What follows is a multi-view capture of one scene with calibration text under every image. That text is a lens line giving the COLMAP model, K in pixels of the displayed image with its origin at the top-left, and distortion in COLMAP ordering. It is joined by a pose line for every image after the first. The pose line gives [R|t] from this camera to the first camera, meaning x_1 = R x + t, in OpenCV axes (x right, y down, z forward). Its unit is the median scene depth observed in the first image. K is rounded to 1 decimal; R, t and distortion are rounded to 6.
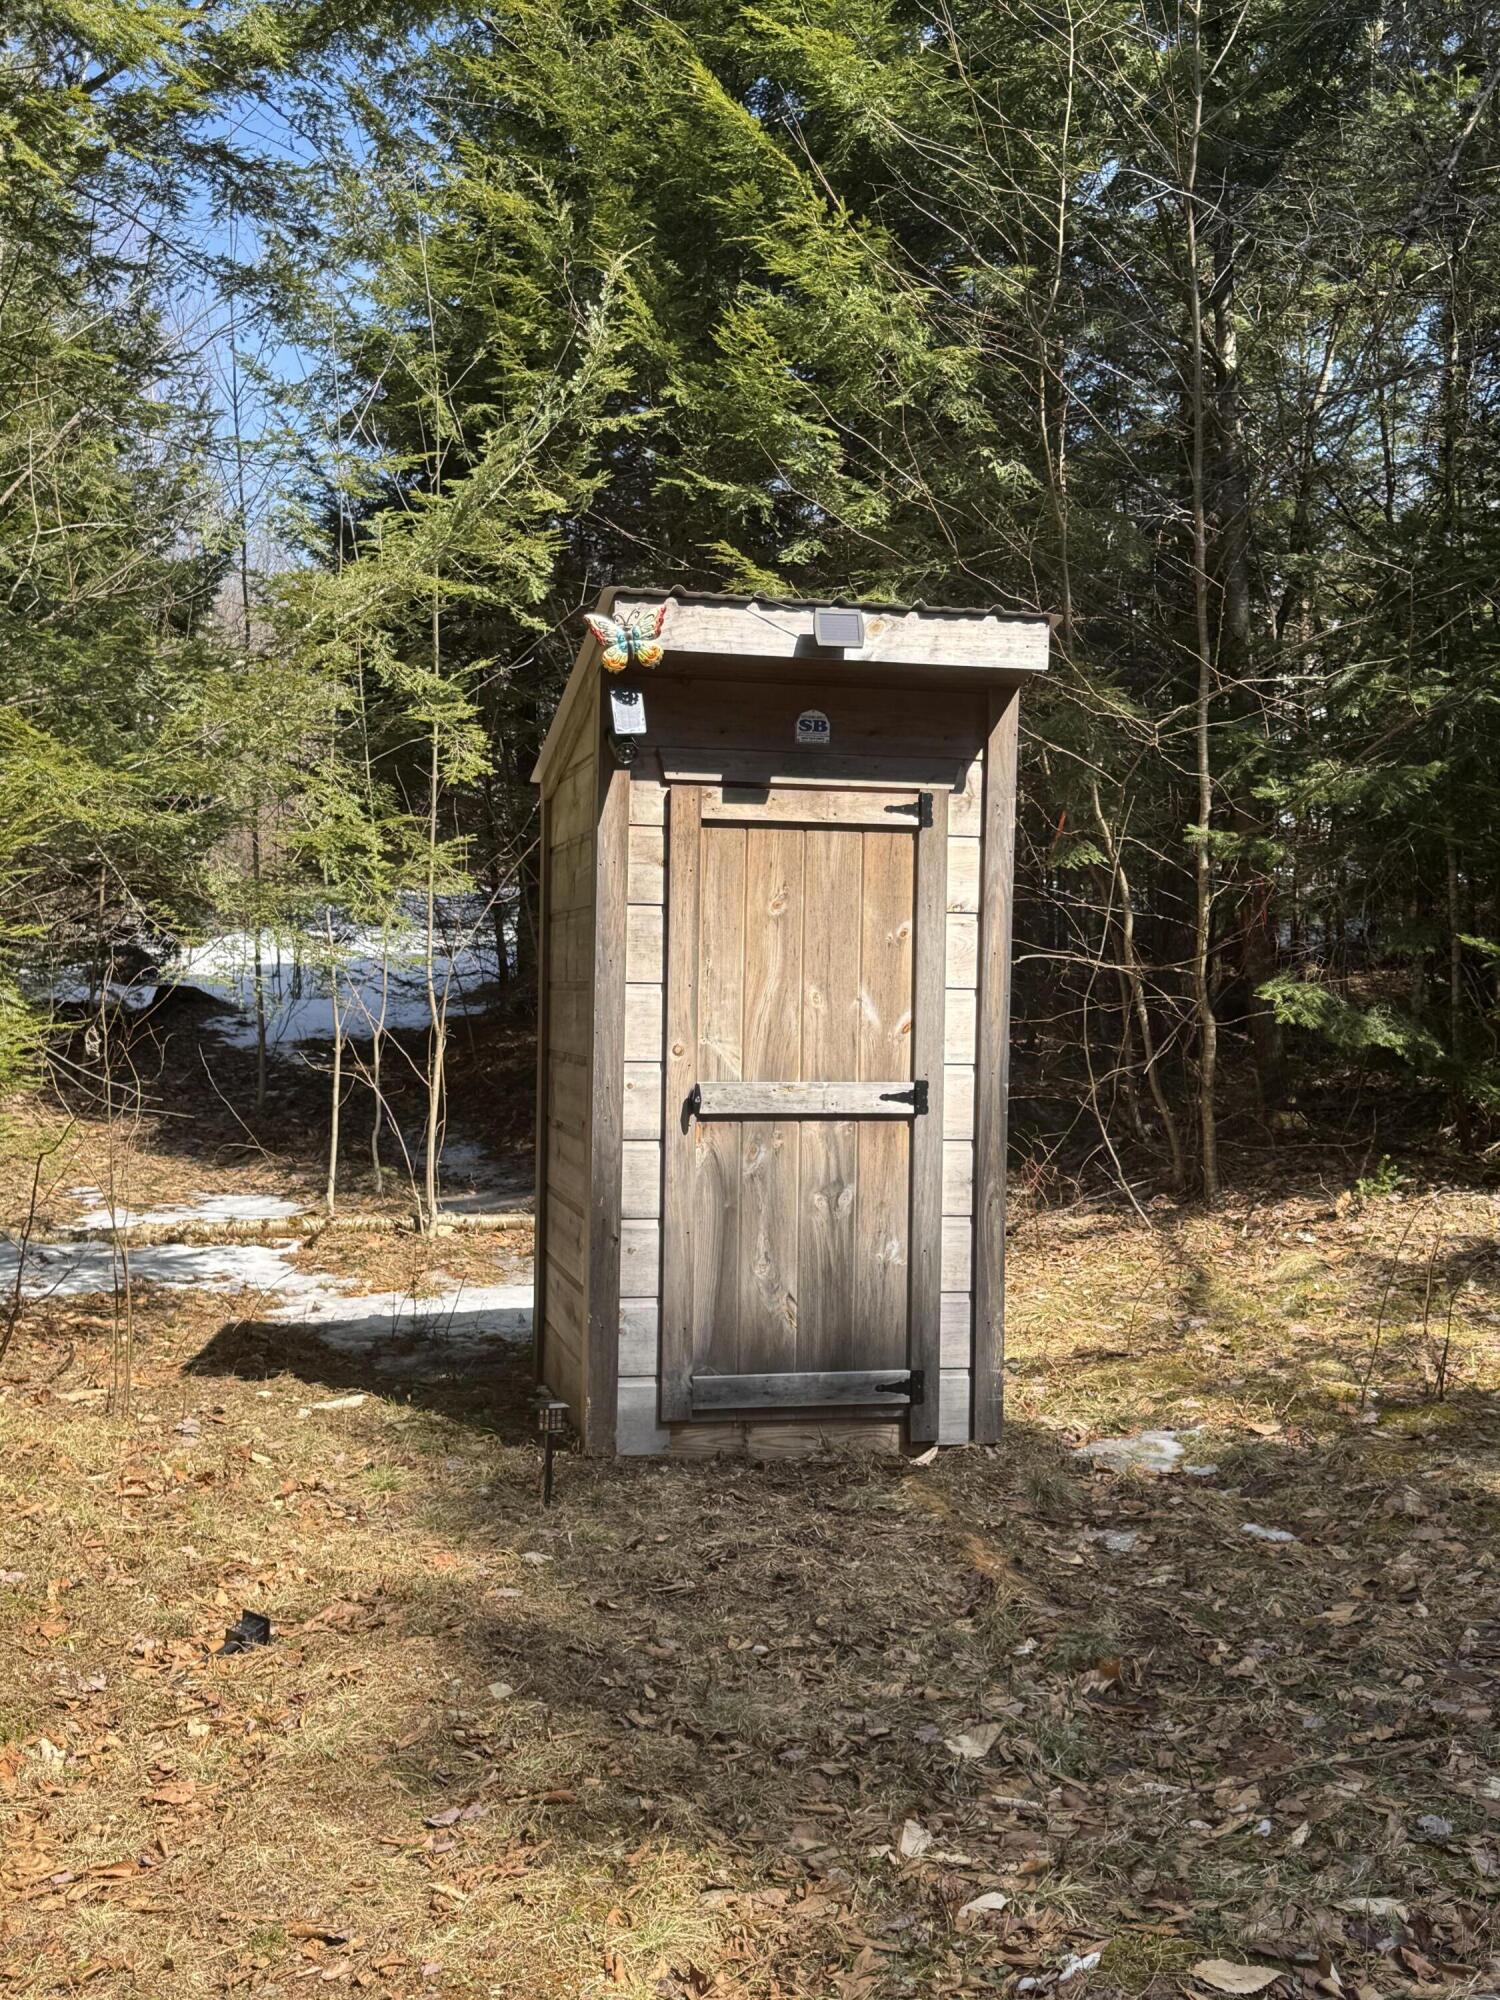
lens RADIAL K [[2138.2, 0, 749.6], [0, 2138.2, 998.3], [0, 0, 1]] dist [0.015335, 0.000000]
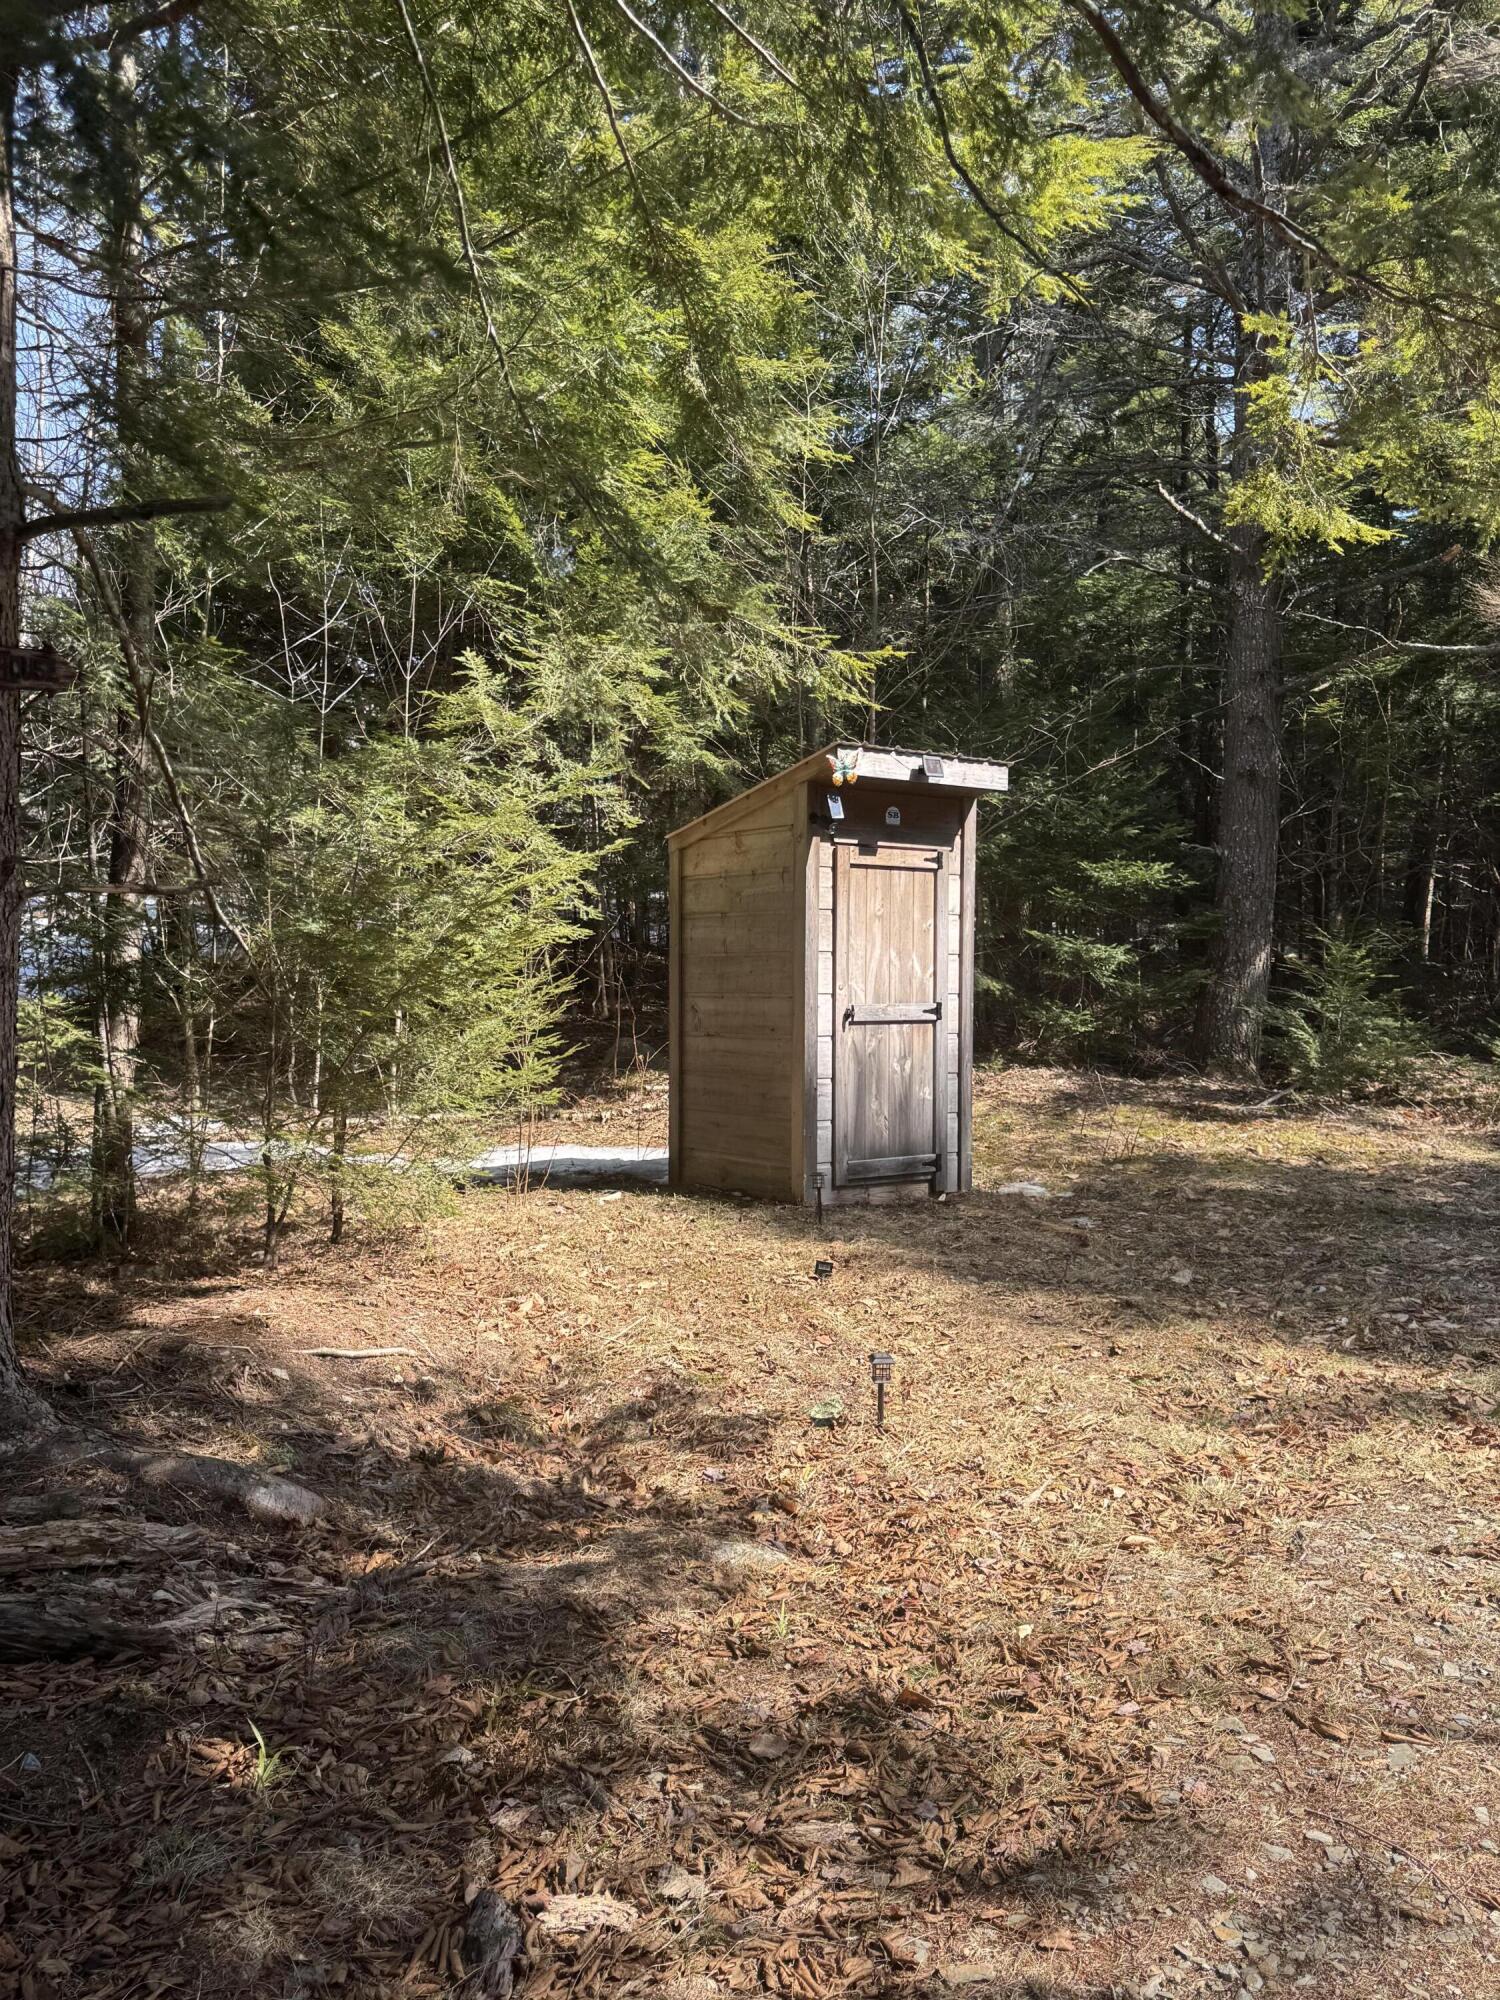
lens RADIAL K [[1643.0, 0, 750.3], [0, 1643.0, 1002.0], [0, 0, 1]] dist [-0.000927, 0.000002]
pose [[0.912780, -0.015391, 0.408162, -0.686397], [0.009858, 0.999829, 0.015656, 0.013899], [-0.408334, -0.010266, 0.912775, -0.277243]]
